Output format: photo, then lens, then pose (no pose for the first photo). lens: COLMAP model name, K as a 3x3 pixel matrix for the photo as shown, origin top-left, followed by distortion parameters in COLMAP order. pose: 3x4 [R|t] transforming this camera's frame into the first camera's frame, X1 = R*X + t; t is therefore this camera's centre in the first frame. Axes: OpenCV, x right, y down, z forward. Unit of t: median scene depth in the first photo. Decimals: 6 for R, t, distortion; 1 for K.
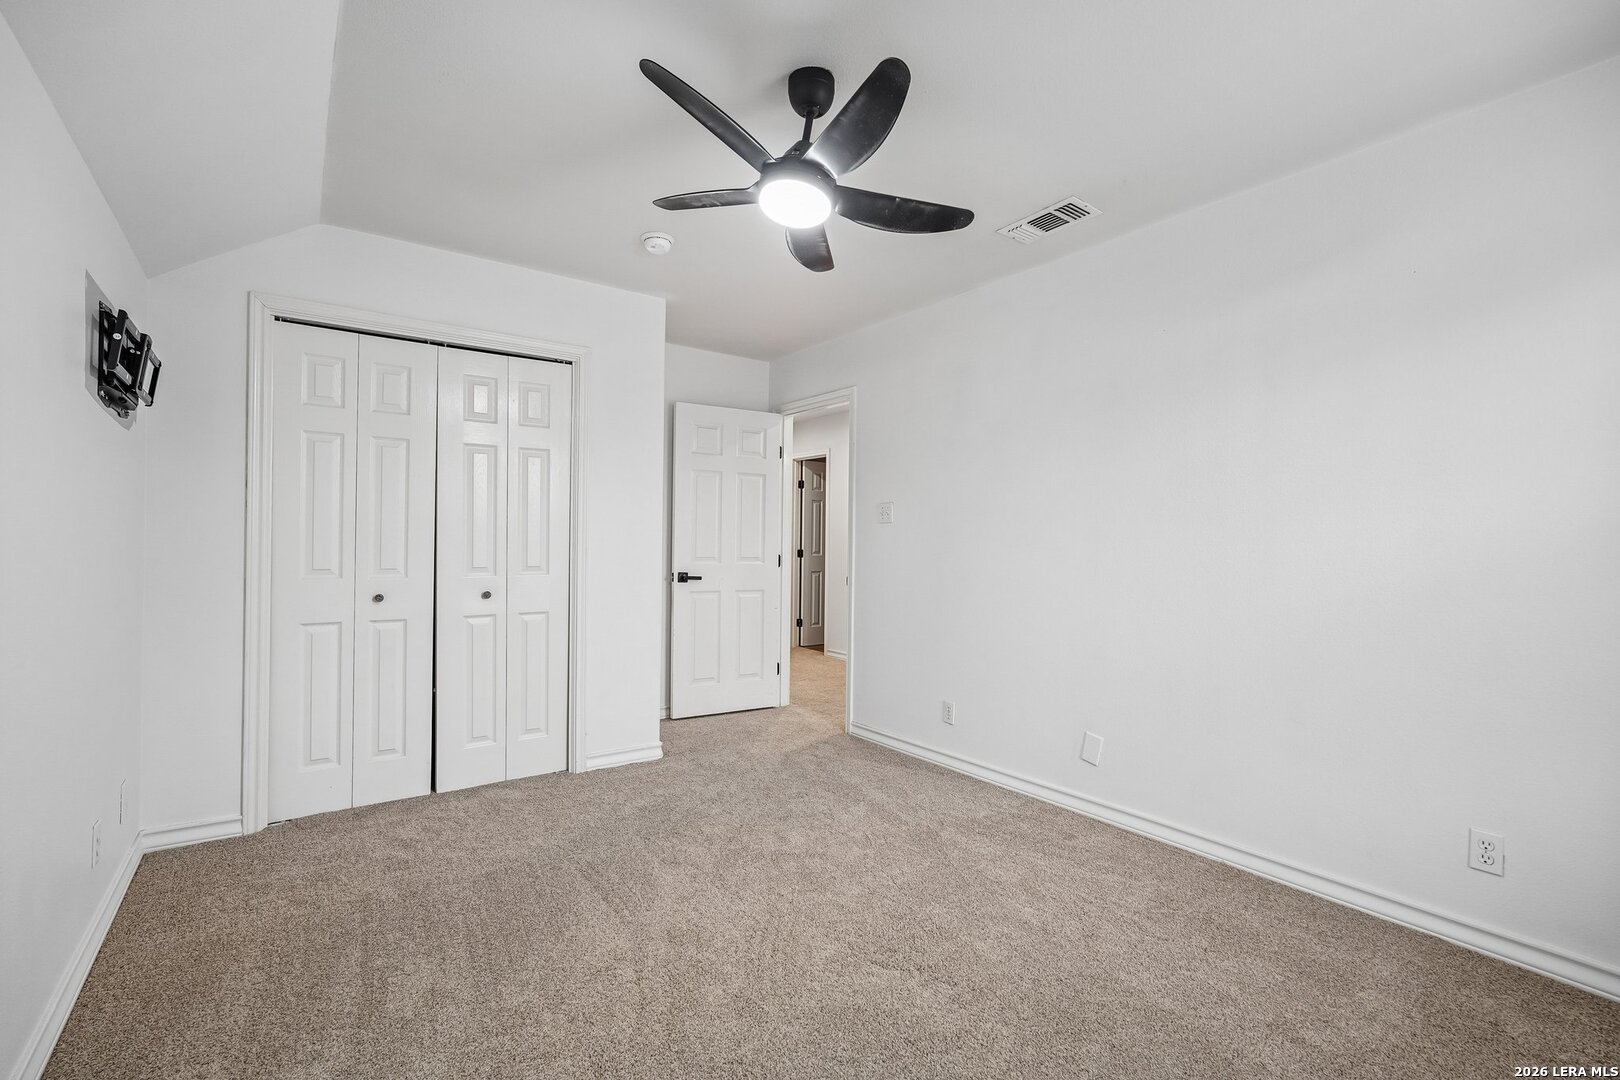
lens RADIAL K [[720.7, 0, 812.0], [0, 720.7, 543.3], [0, 0, 1]] dist [-0.004139, 0.000946]
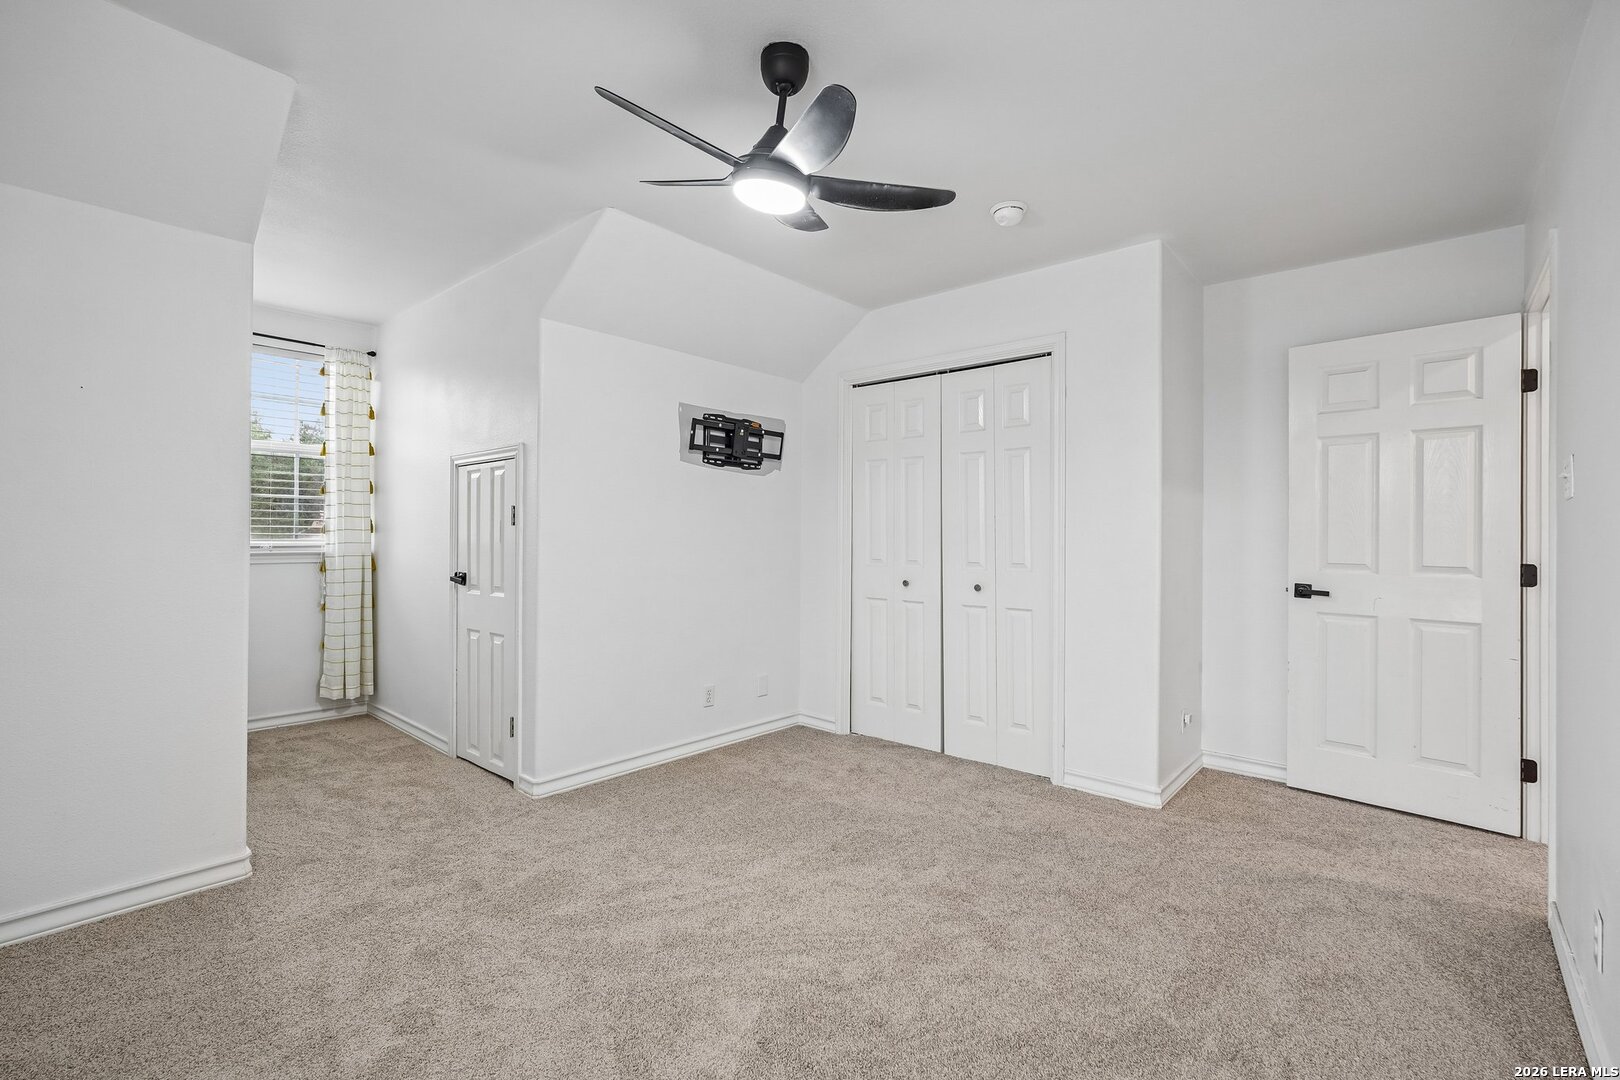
lens RADIAL K [[720.7, 0, 801.1], [0, 720.7, 531.7], [0, 0, 1]] dist [-0.004139, 0.000946]
pose [[0.211958, -0.014370, -0.977173, 0.558097], [-0.008859, 0.999823, -0.016625, 0.006773], [0.977239, 0.012181, 0.211793, 0.494179]]
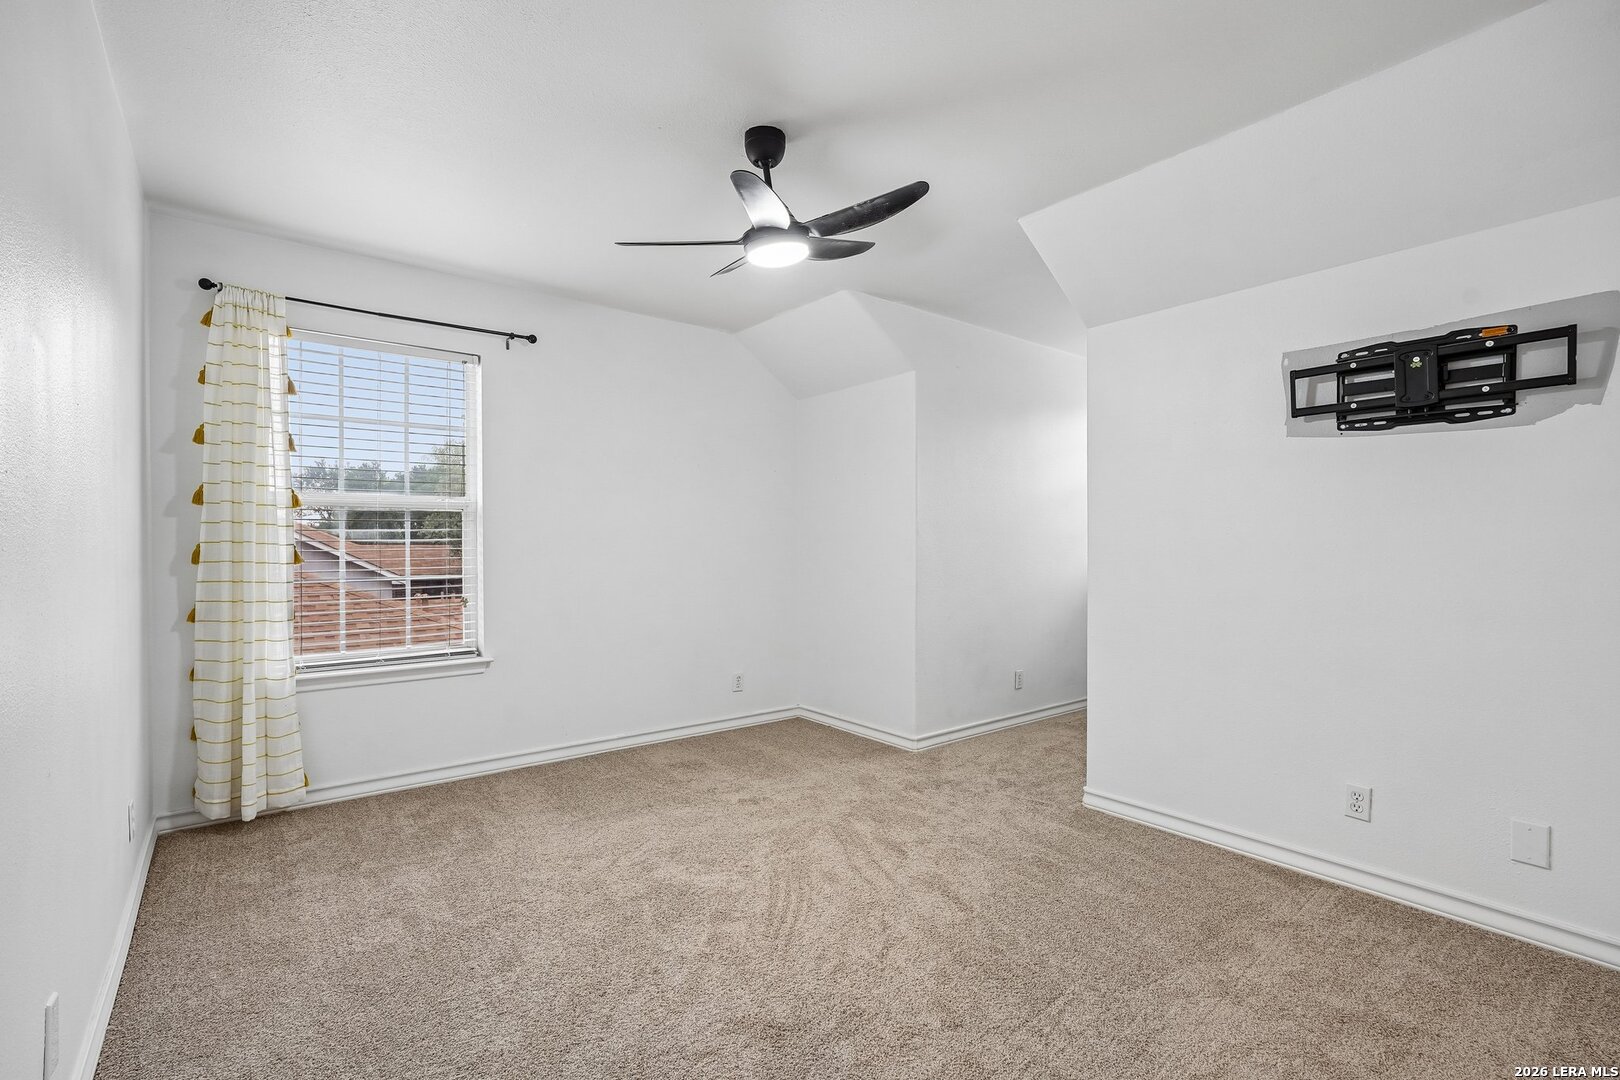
lens RADIAL K [[720.7, 0, 802.7], [0, 720.7, 549.1], [0, 0, 1]] dist [-0.004139, 0.000946]
pose [[-0.998815, -0.014220, -0.046538, -0.012852], [-0.014625, 0.999858, 0.008388, 0.001473], [0.046412, 0.009059, -0.998881, 1.282421]]
